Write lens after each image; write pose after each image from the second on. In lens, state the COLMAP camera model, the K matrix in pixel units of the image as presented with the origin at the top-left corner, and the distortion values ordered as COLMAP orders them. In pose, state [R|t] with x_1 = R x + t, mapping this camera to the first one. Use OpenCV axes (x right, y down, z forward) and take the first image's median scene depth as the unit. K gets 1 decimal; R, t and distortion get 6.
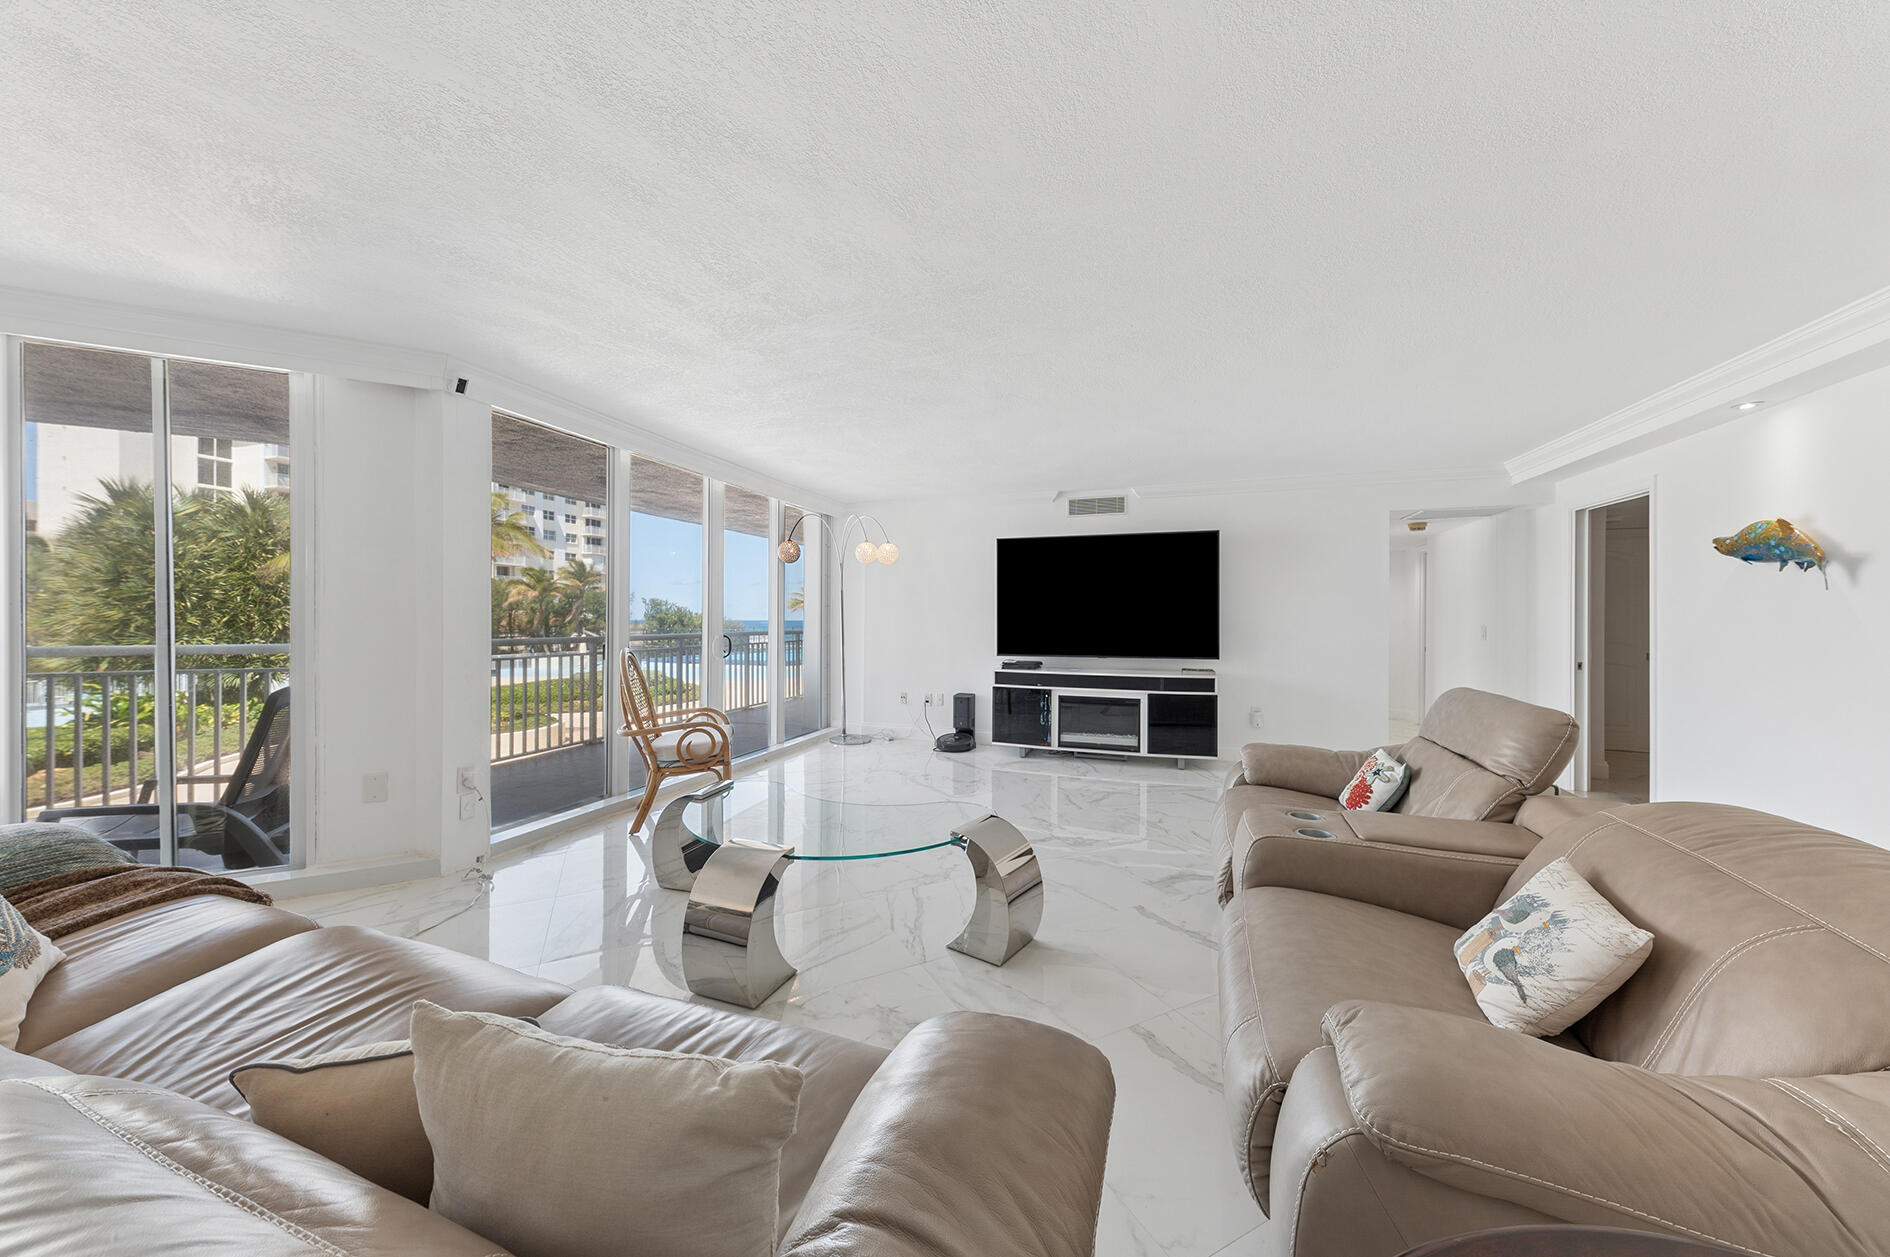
lens RADIAL K [[649.6, 0, 946.4], [0, 649.6, 615.3], [0, 0, 1]] dist [0.004980, -0.002160]
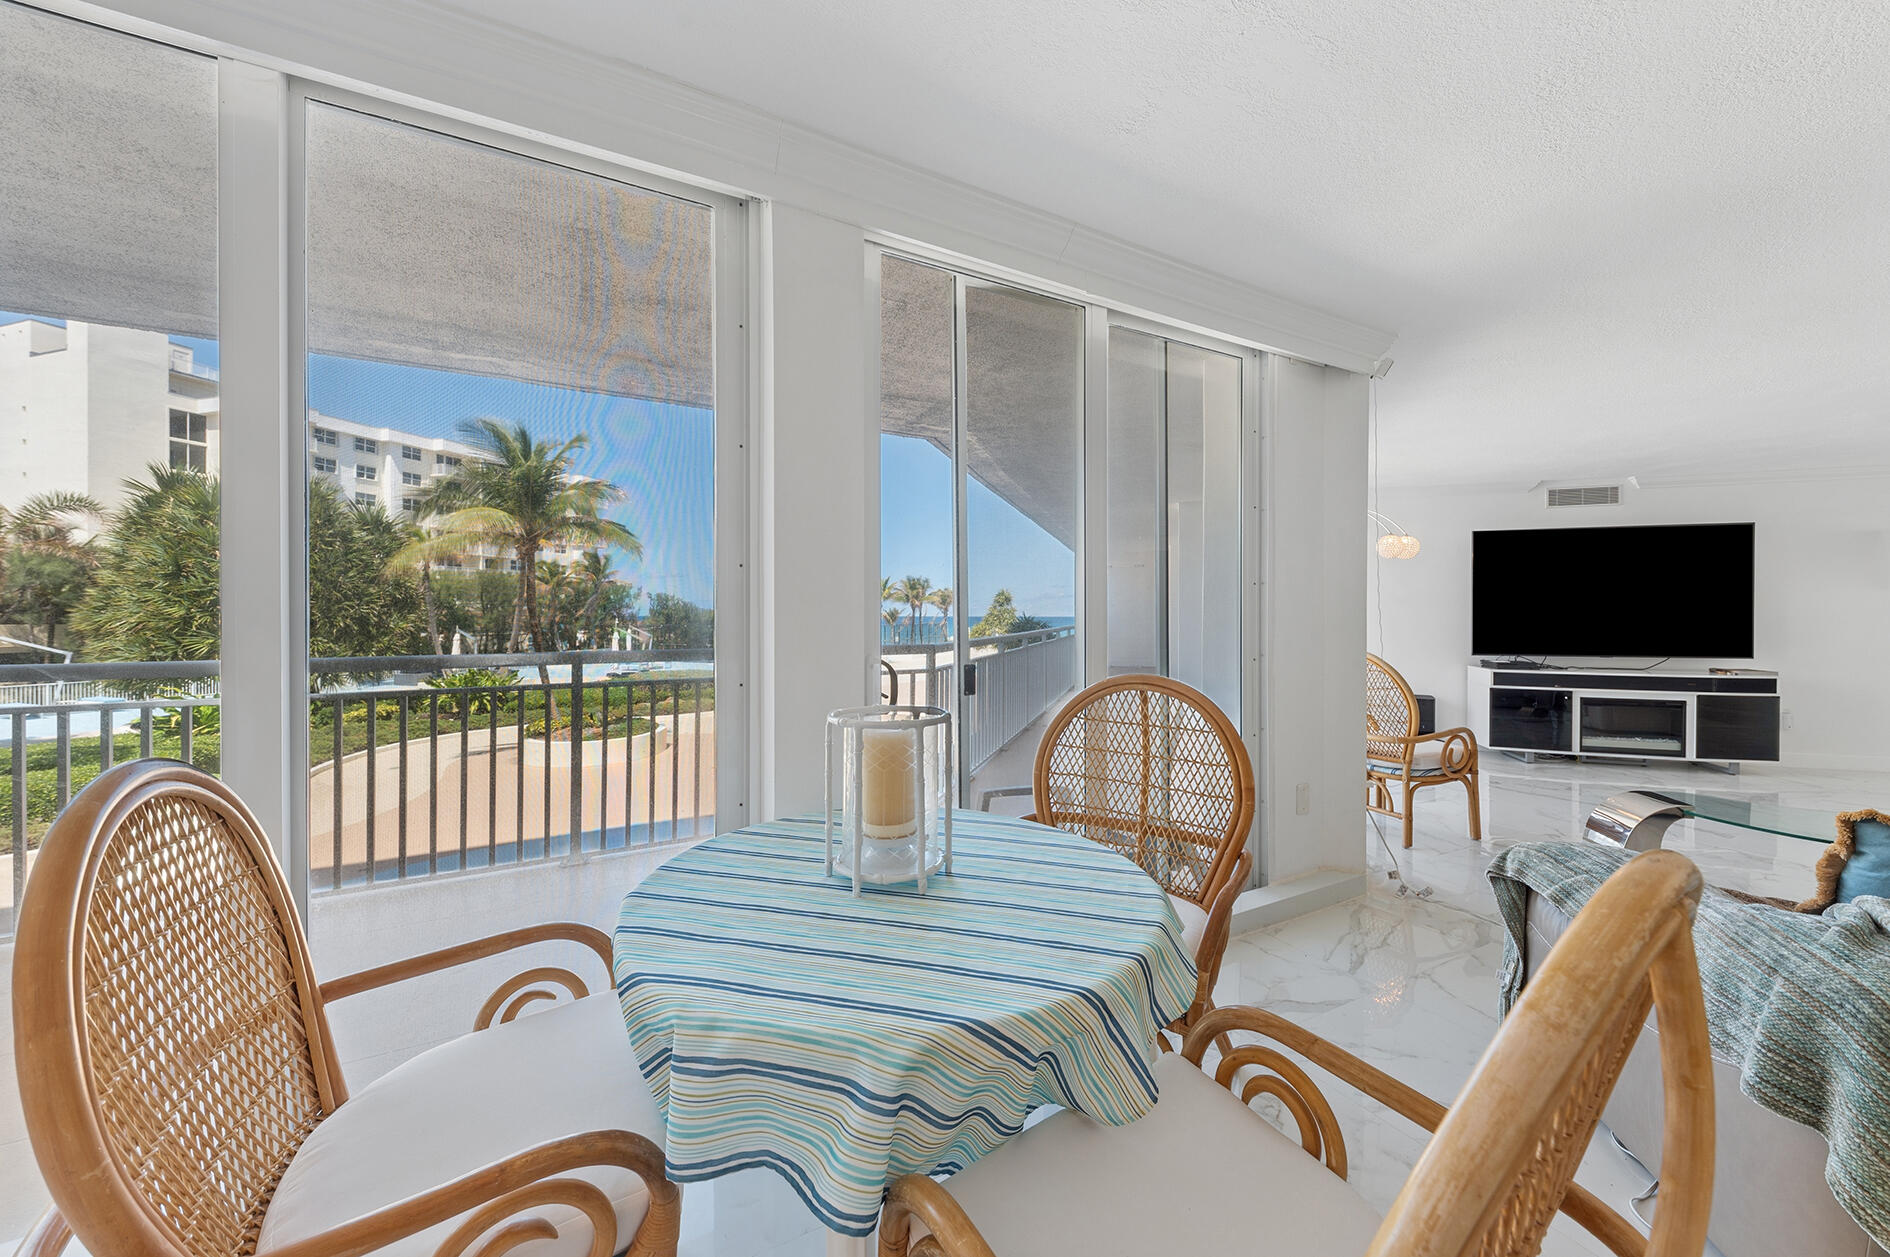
lens RADIAL K [[681.1, 0, 946.0], [0, 681.1, 618.7], [0, 0, 1]] dist [-0.000955, -0.000389]
pose [[0.999658, -0.001903, 0.026095, -0.213342], [0.001584, 0.999924, 0.012225, -0.001264], [-0.026116, -0.012180, 0.999585, 0.010327]]
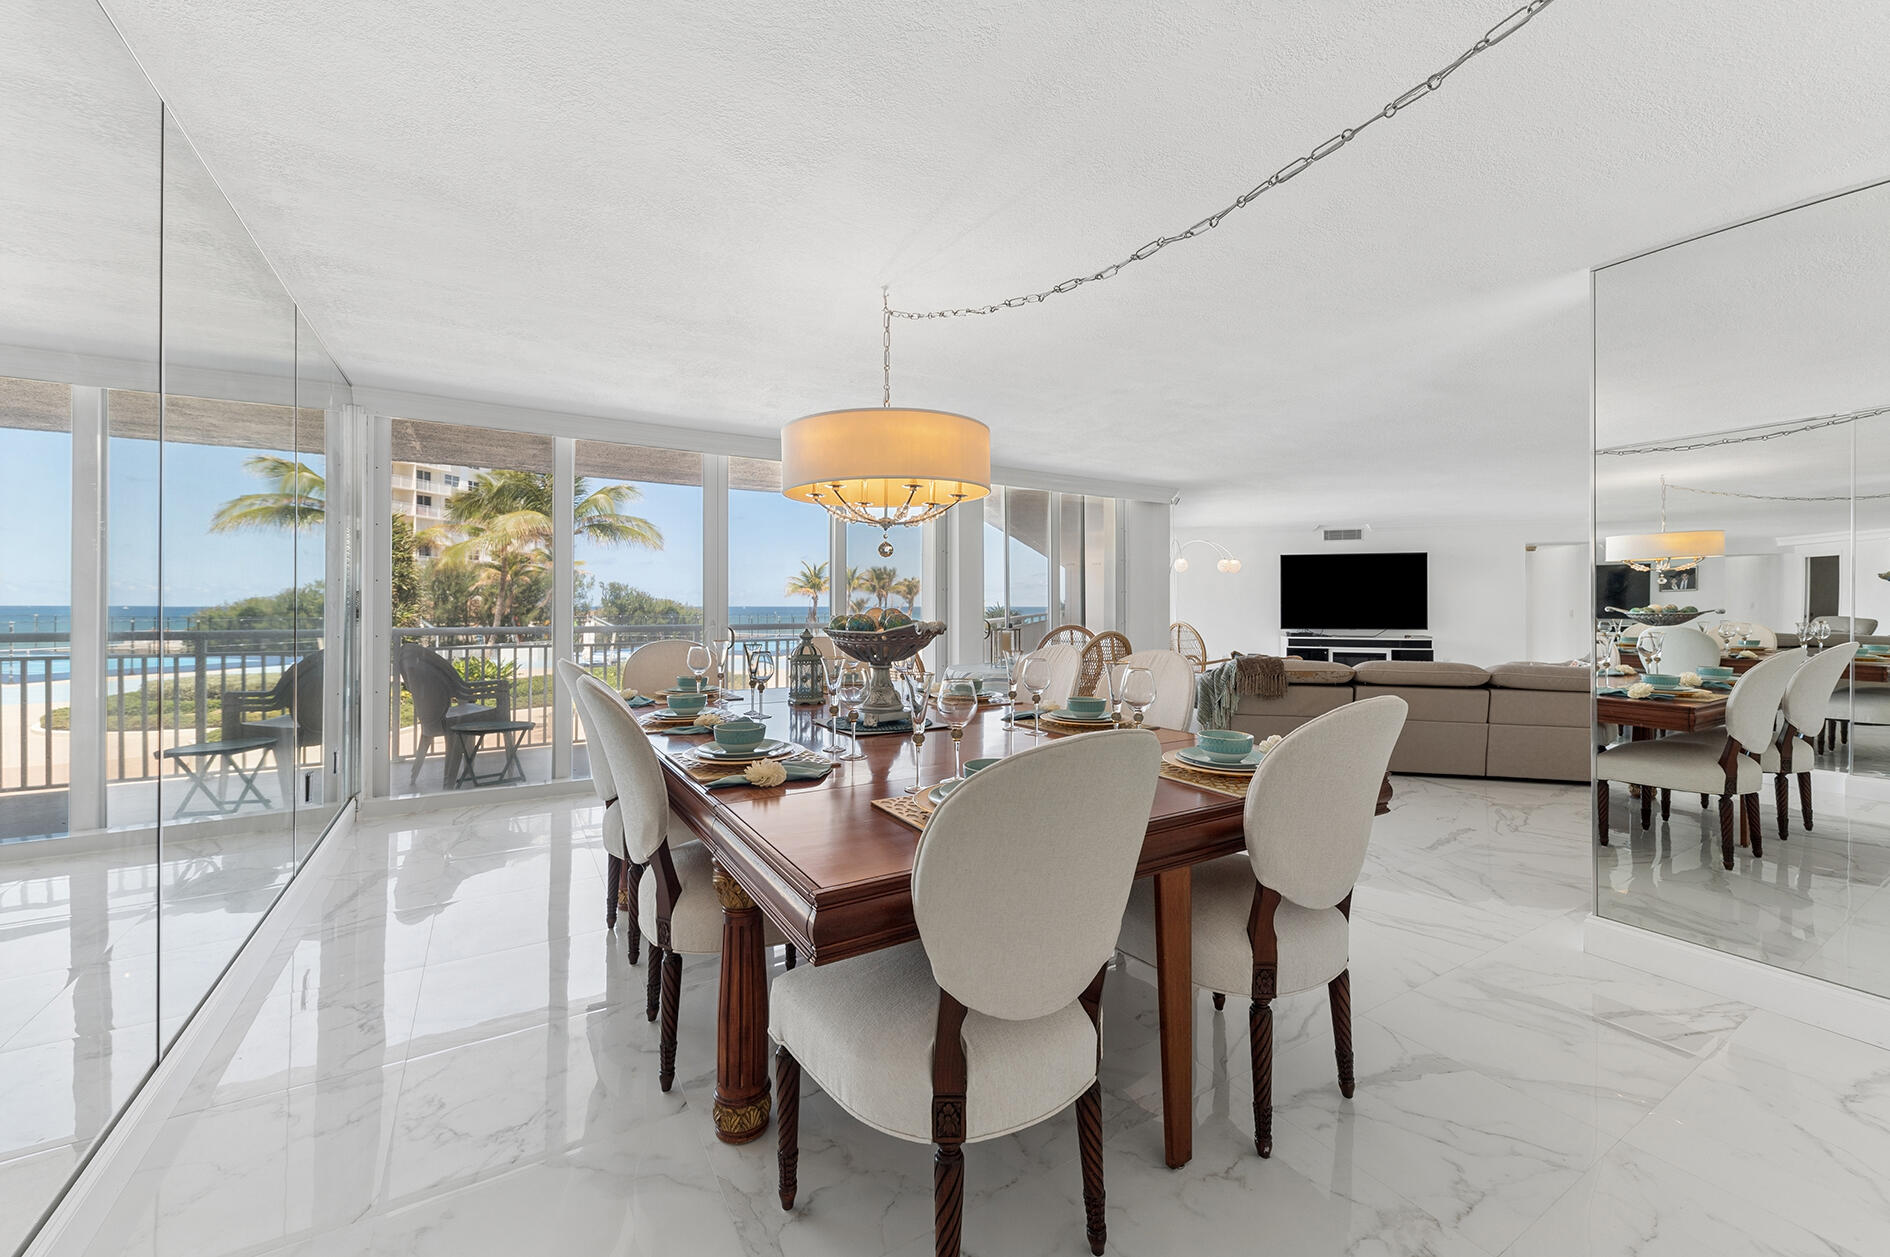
lens RADIAL K [[739.4, 0, 945.3], [0, 739.4, 602.3], [0, 0, 1]] dist [0.002929, -0.000096]
pose [[0.996441, -0.001916, 0.084267, -0.266011], [0.001689, 0.999995, 0.002763, -0.002780], [-0.084272, -0.002611, 0.996439, -0.216834]]
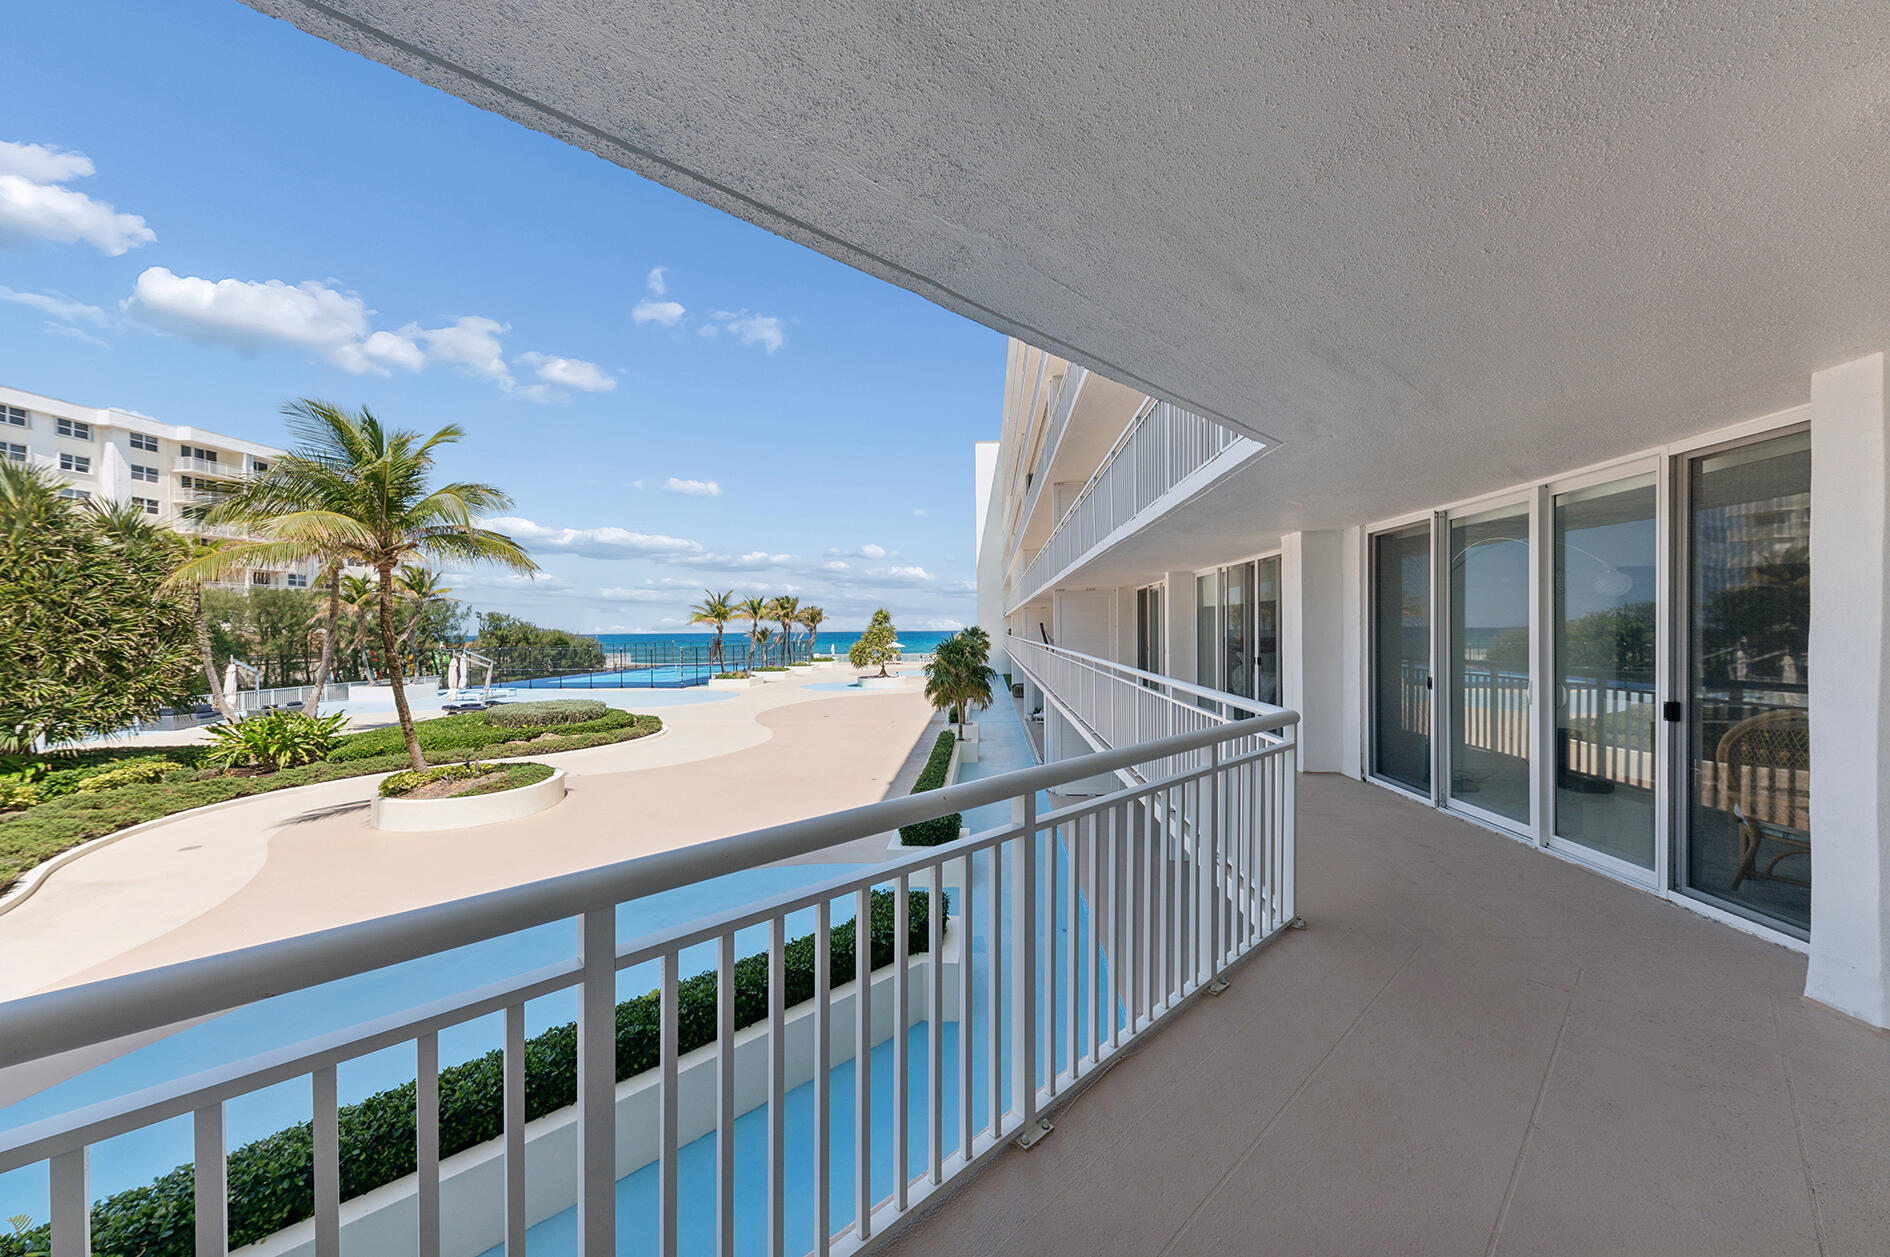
lens RADIAL K [[649.6, 0, 940.2], [0, 649.6, 634.6], [0, 0, 1]] dist [0.004980, -0.002160]
pose [[0.967357, -0.014524, 0.253001, -0.342931], [0.010984, 0.999821, 0.015399, -0.012532], [-0.253179, -0.012117, 0.967344, 0.097579]]
